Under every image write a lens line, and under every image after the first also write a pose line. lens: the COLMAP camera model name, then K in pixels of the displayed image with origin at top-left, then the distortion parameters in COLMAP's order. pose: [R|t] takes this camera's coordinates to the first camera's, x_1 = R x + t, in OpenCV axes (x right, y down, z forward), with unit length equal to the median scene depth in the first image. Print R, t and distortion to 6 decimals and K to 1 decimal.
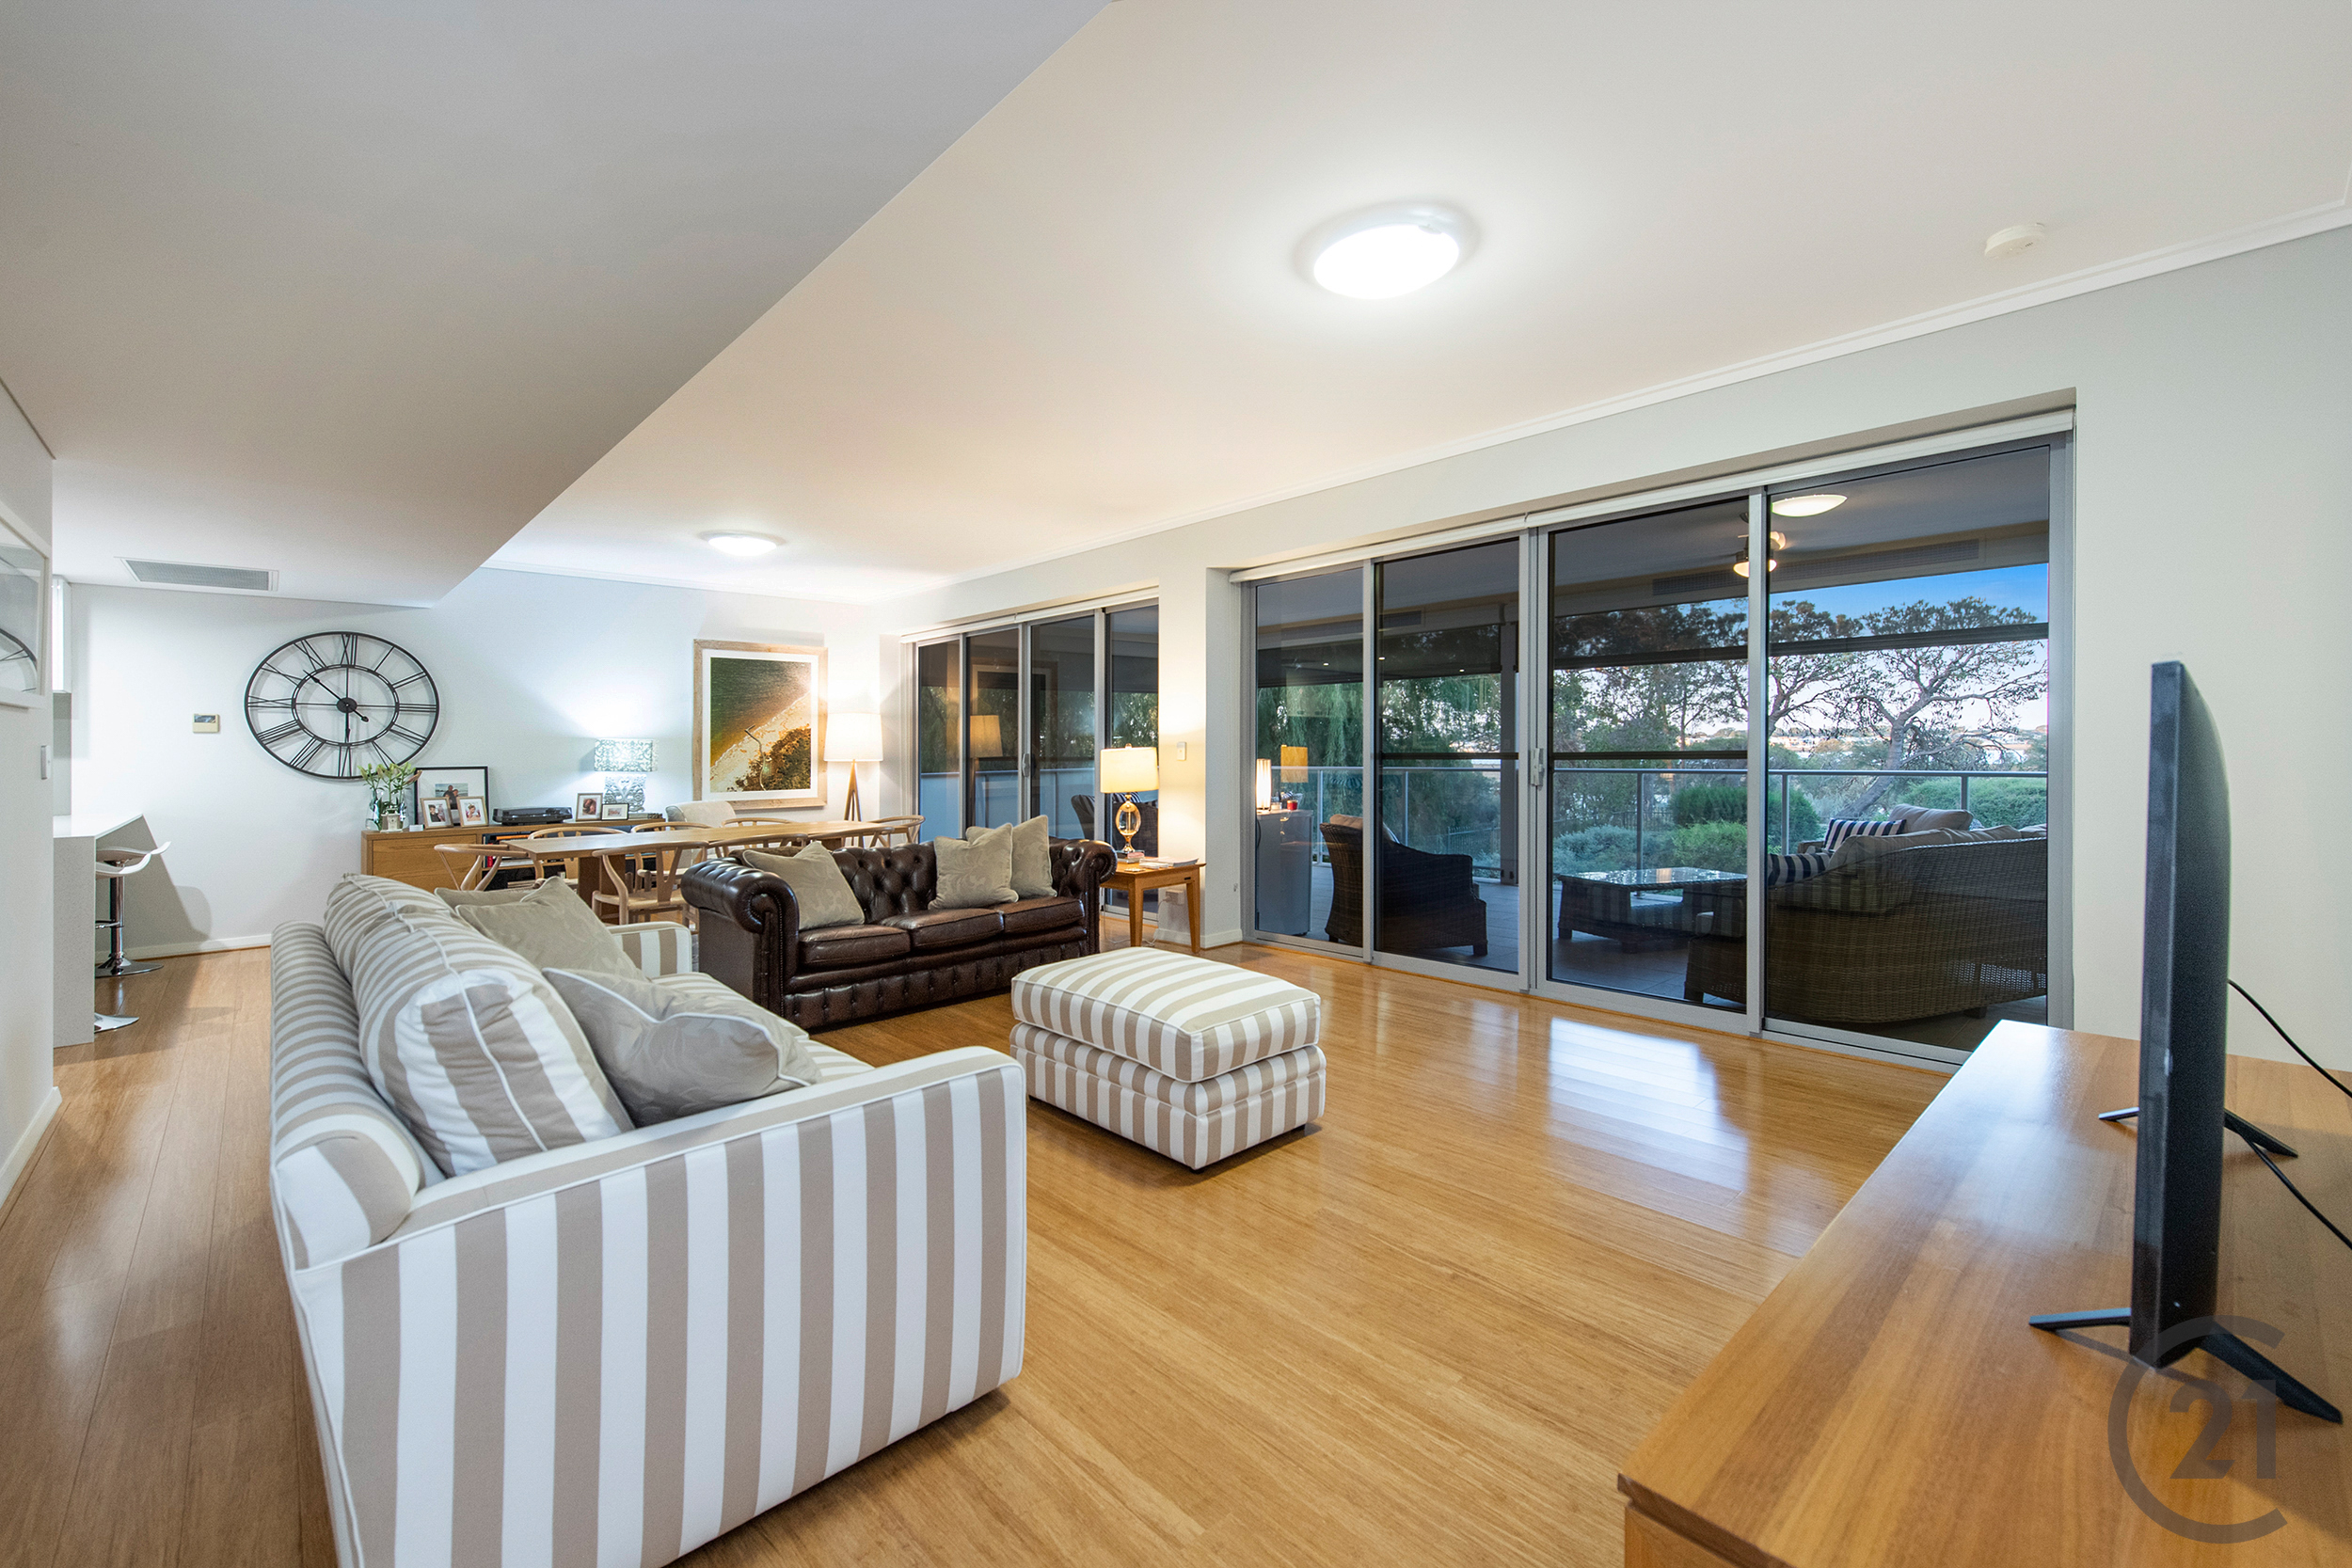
lens RADIAL K [[957.7, 0, 1131.8], [0, 957.7, 737.9], [0, 0, 1]] dist [0.001289, -0.001040]
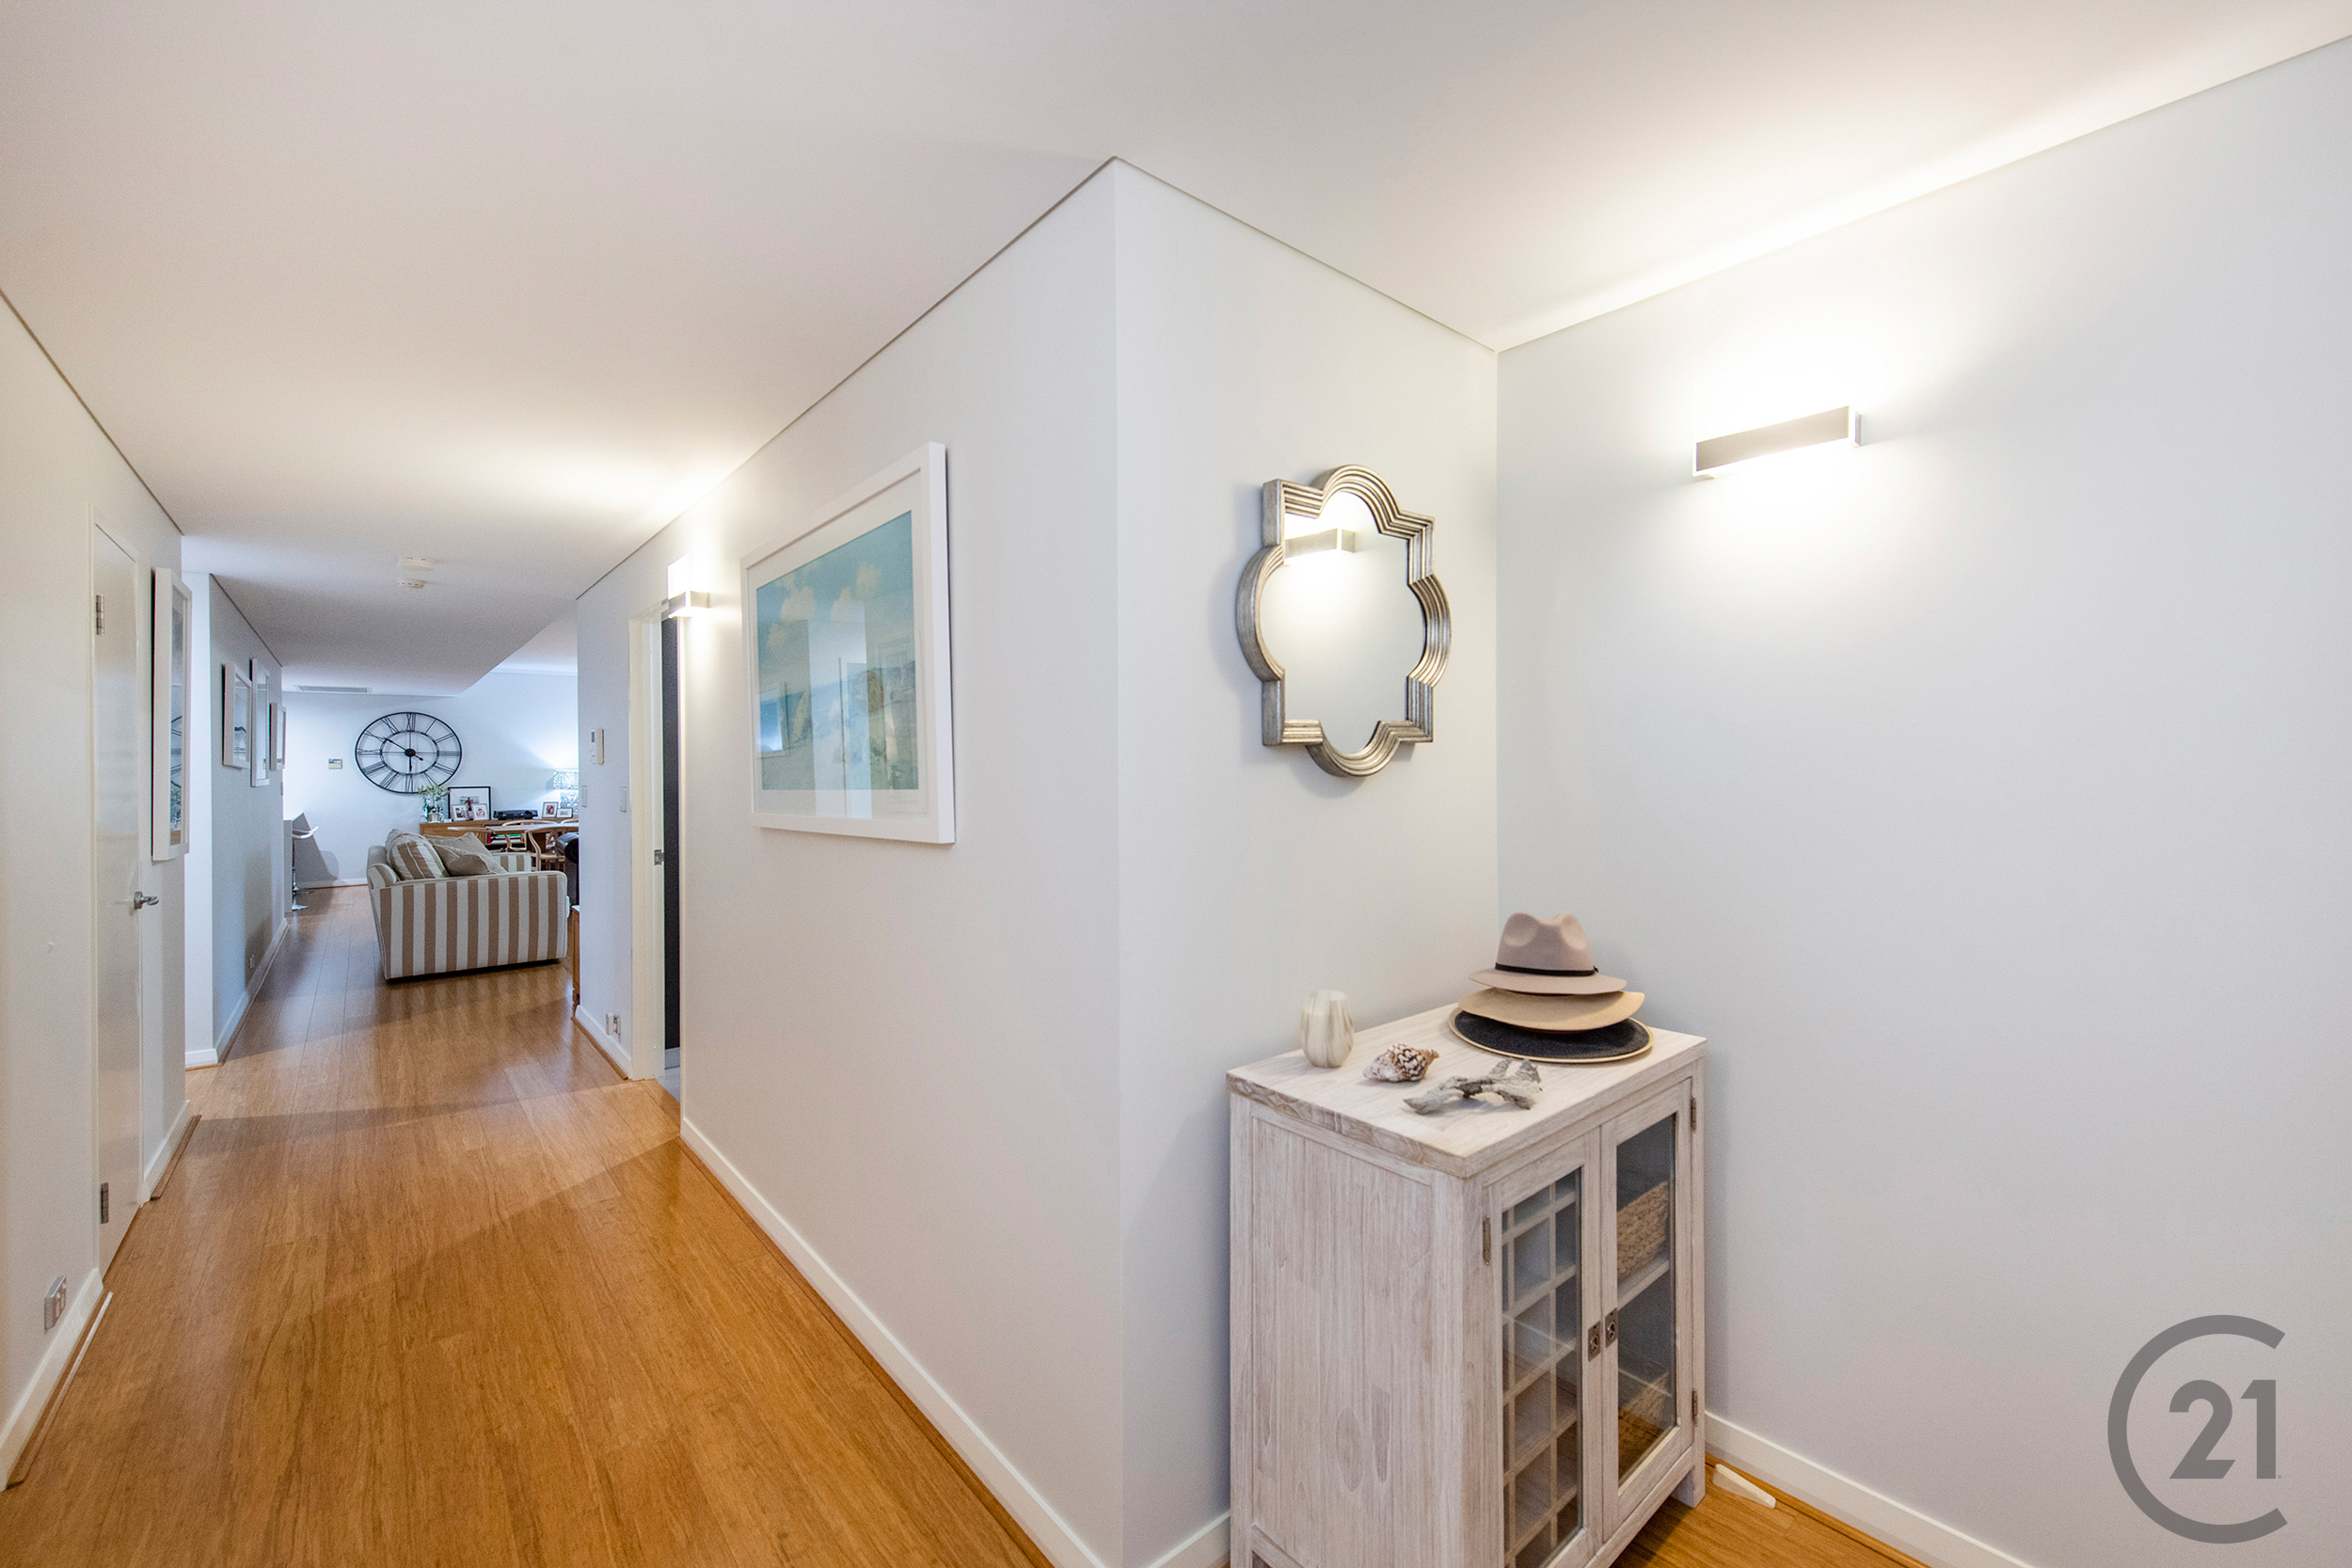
lens RADIAL K [[949.3, 0, 1167.8], [0, 949.3, 762.0], [0, 0, 1]] dist [0.002540, 0.000384]
pose [[0.999356, 0.002010, -0.035816, 0.652478], [-0.001550, 0.999916, 0.012842, -0.040584], [0.035838, -0.012778, 0.999276, -0.718619]]
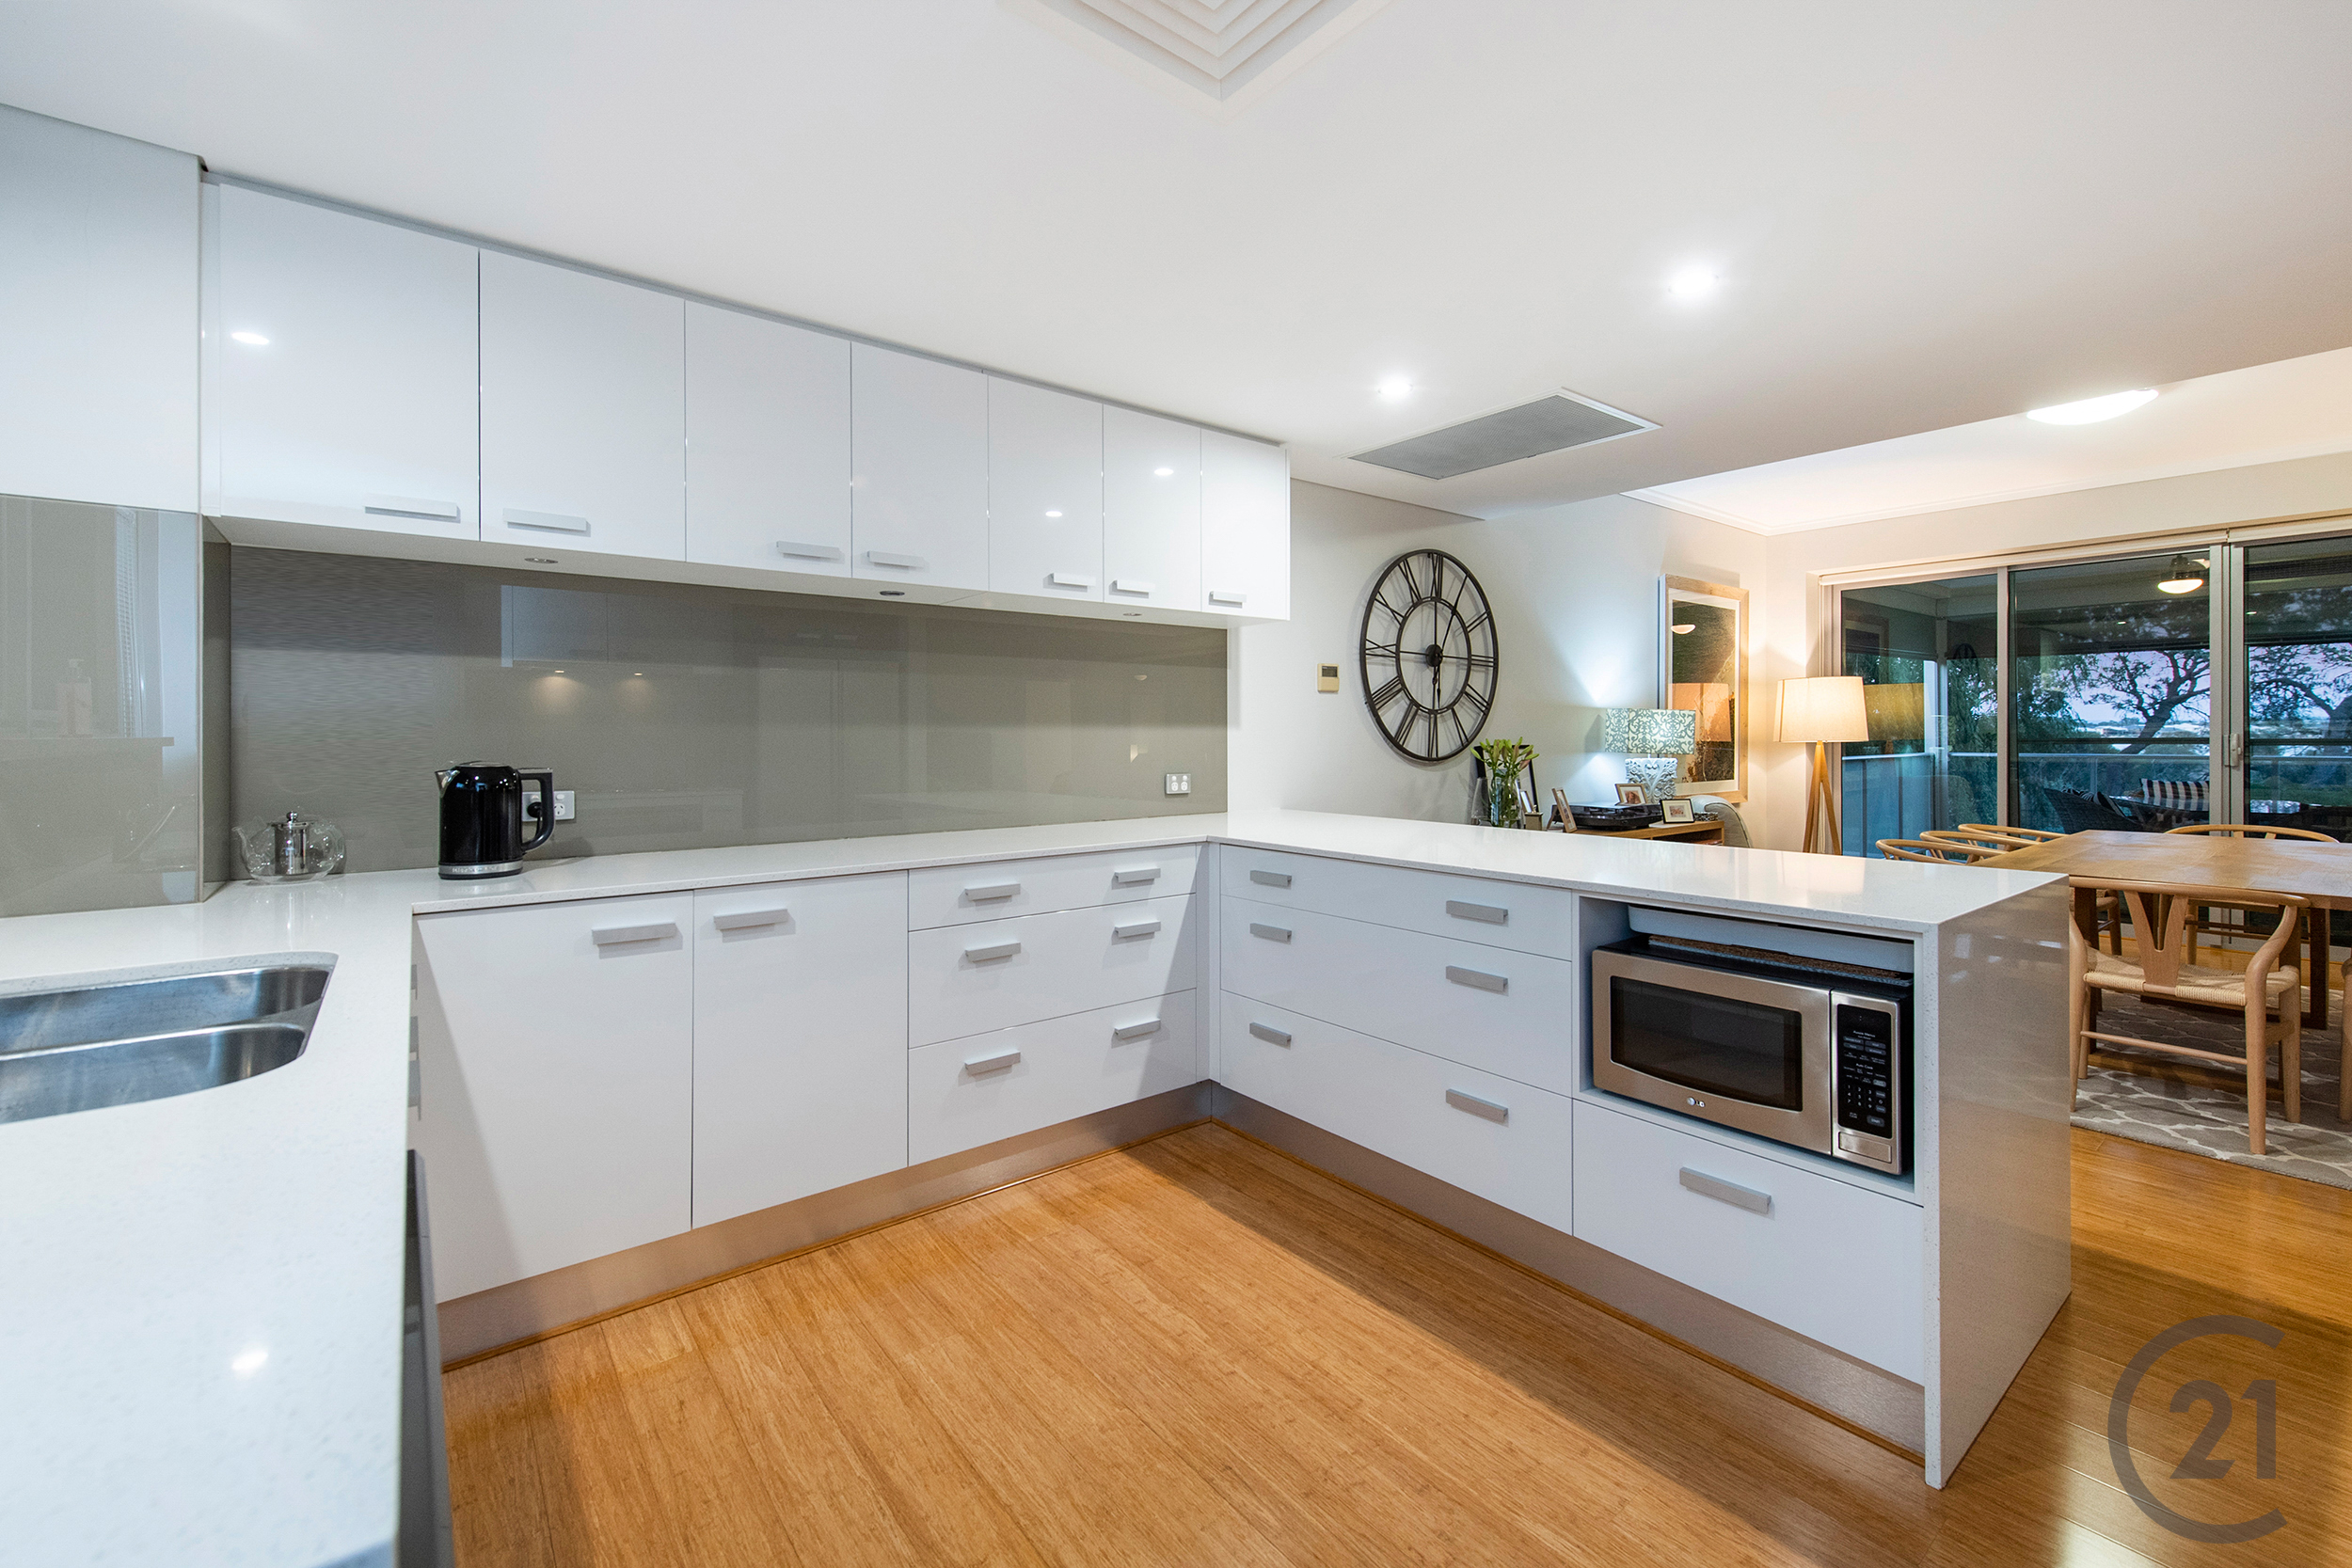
lens RADIAL K [[957.7, 0, 1116.2], [0, 957.7, 753.5], [0, 0, 1]] dist [0.001289, -0.001040]
pose [[0.992691, 0.009668, -0.120294, -0.937234], [-0.006256, 0.999568, 0.028708, 0.018201], [0.120520, -0.027745, 0.992323, 0.268209]]
